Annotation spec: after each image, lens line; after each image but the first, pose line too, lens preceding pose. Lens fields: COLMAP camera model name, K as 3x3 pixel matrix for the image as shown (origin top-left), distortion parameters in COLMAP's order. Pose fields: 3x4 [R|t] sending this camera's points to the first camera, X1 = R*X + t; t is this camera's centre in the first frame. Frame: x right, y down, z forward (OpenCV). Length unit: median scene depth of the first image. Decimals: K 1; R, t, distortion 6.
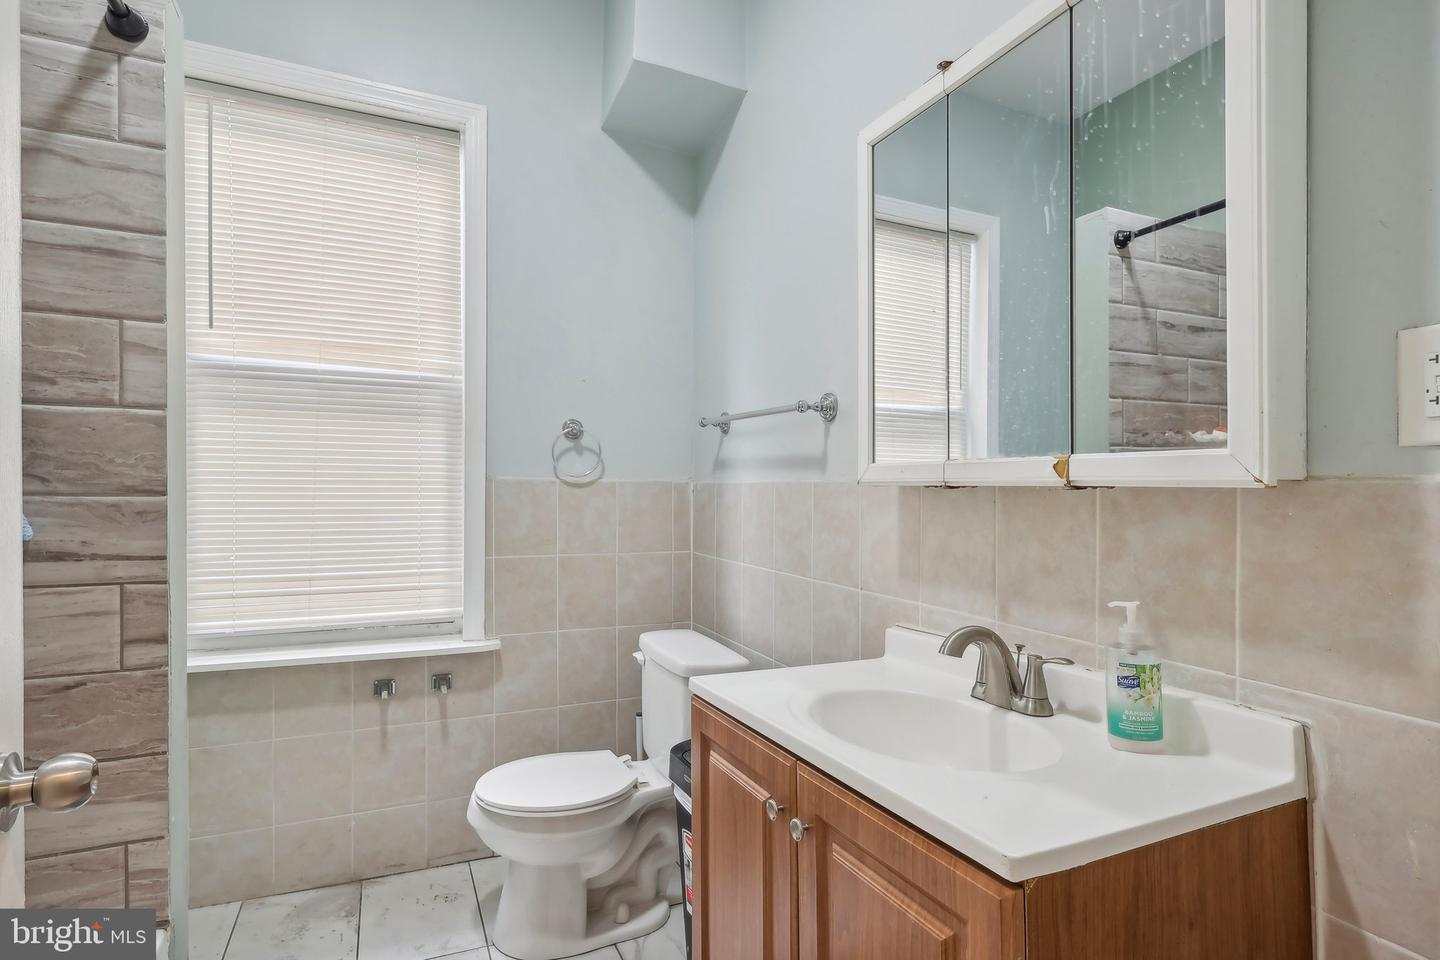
lens RADIAL K [[706.6, 0, 681.3], [0, 706.6, 492.8], [0, 0, 1]] dist [-0.003719, -0.001481]
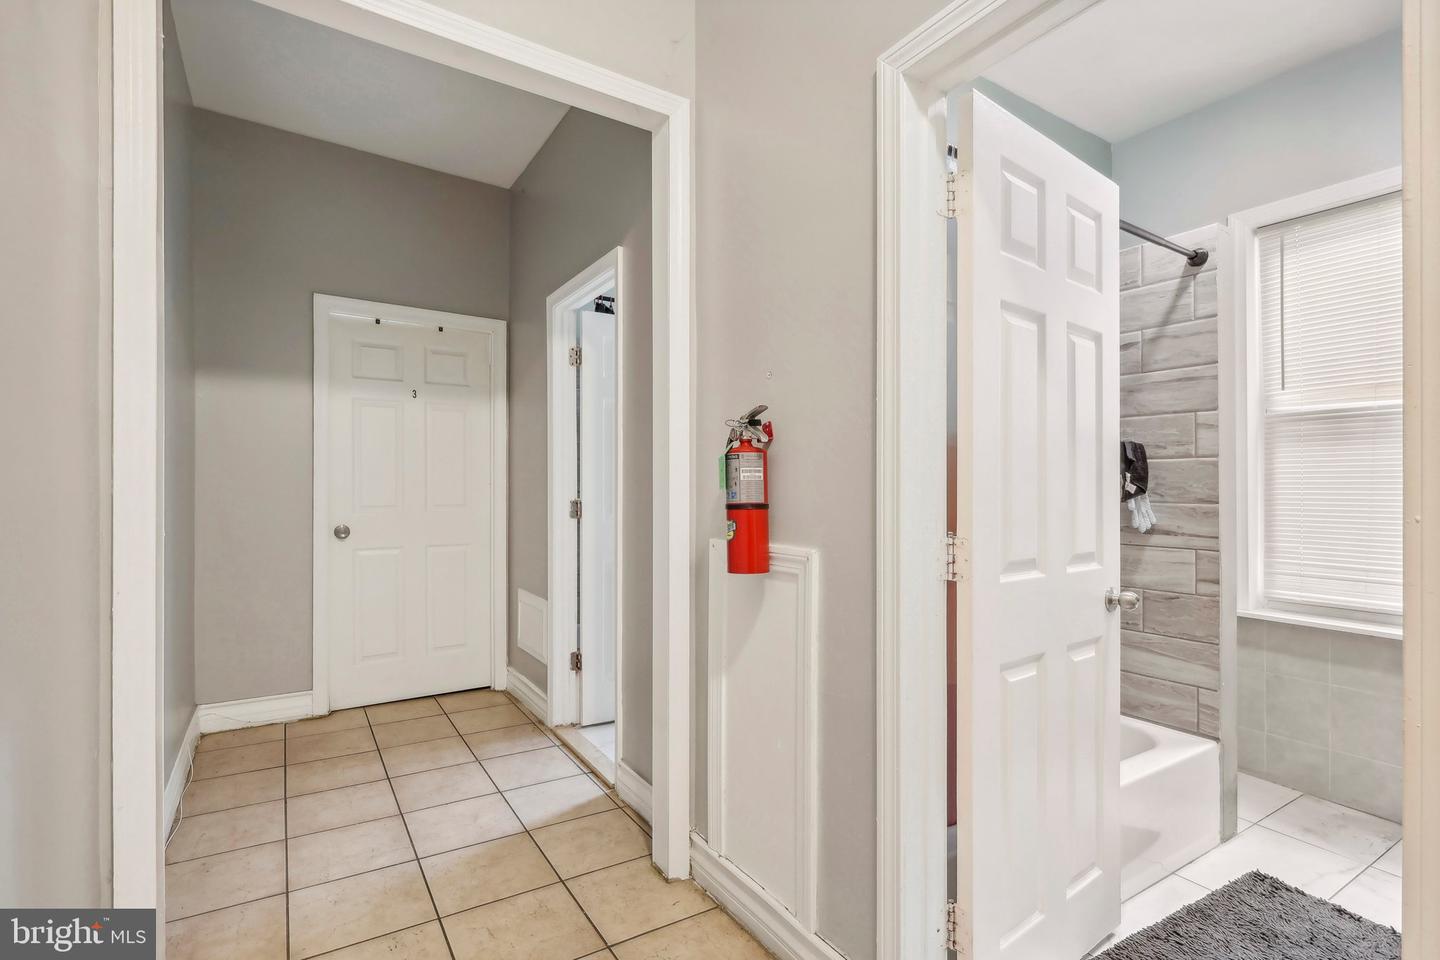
lens RADIAL K [[706.6, 0, 713.1], [0, 706.6, 487.4], [0, 0, 1]] dist [-0.003719, -0.001481]
pose [[0.155987, -0.006672, -0.987737, 0.899305], [-0.007208, 0.999943, -0.007893, -0.015251], [0.987733, 0.008350, 0.155930, -0.601966]]
